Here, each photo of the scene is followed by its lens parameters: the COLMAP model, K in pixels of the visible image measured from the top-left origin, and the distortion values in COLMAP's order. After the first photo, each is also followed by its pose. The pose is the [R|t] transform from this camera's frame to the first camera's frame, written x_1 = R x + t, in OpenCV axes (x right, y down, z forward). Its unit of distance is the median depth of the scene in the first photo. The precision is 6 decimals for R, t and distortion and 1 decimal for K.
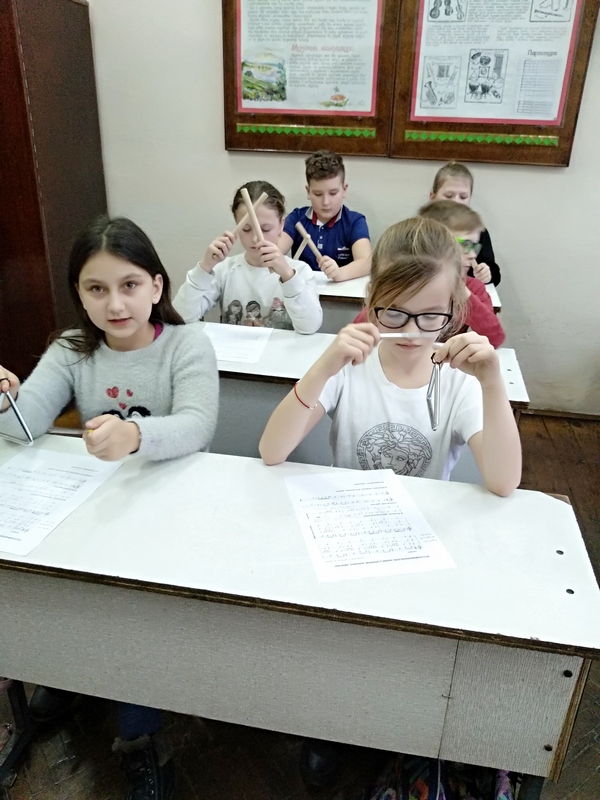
lens RADIAL K [[615.2, 0, 321.5], [0, 615.2, 398.4], [0, 0, 1]] dist [-0.029903, 0.028715]
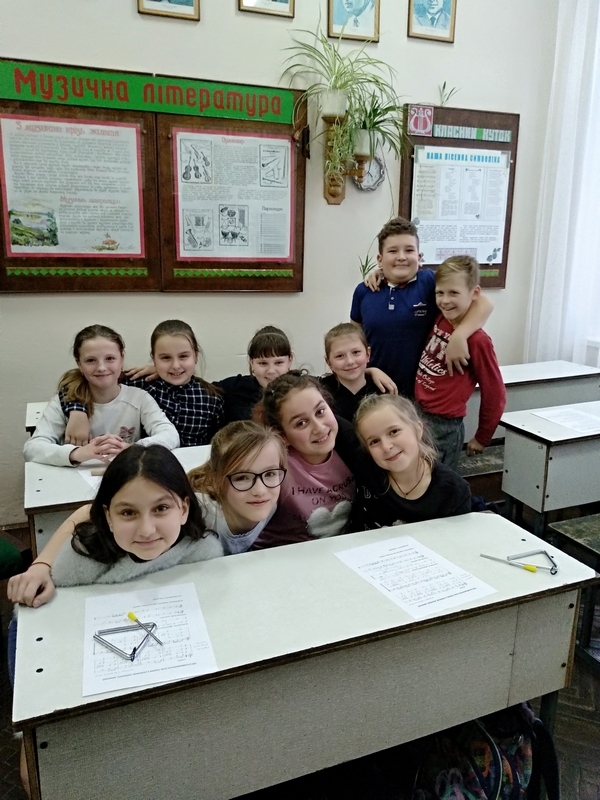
lens RADIAL K [[622.2, 0, 300.0], [0, 622.2, 400.0], [0, 0, 1]] dist [0.037805, -0.080503]
pose [[0.843585, -0.143479, 0.517473, -0.310584], [0.234085, 0.965522, -0.113895, -0.014025], [-0.483290, 0.217213, 0.848086, -0.050129]]
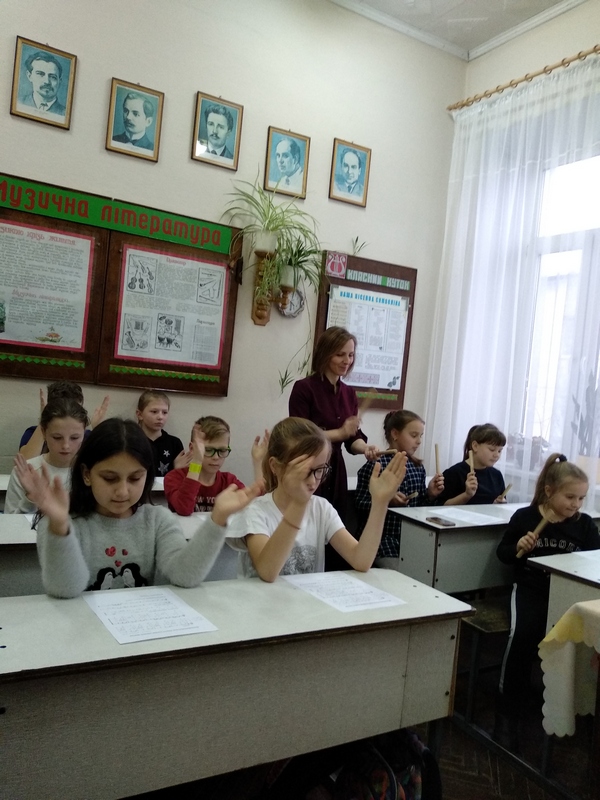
lens RADIAL K [[630.3, 0, 300.0], [0, 630.3, 400.0], [0, 0, 1]] dist [0.143046, -0.342126]
pose [[0.754547, 0.032306, 0.655450, -0.427375], [0.202542, 0.938562, -0.279424, 0.068854], [-0.624207, 0.343595, 0.701646, -0.123663]]
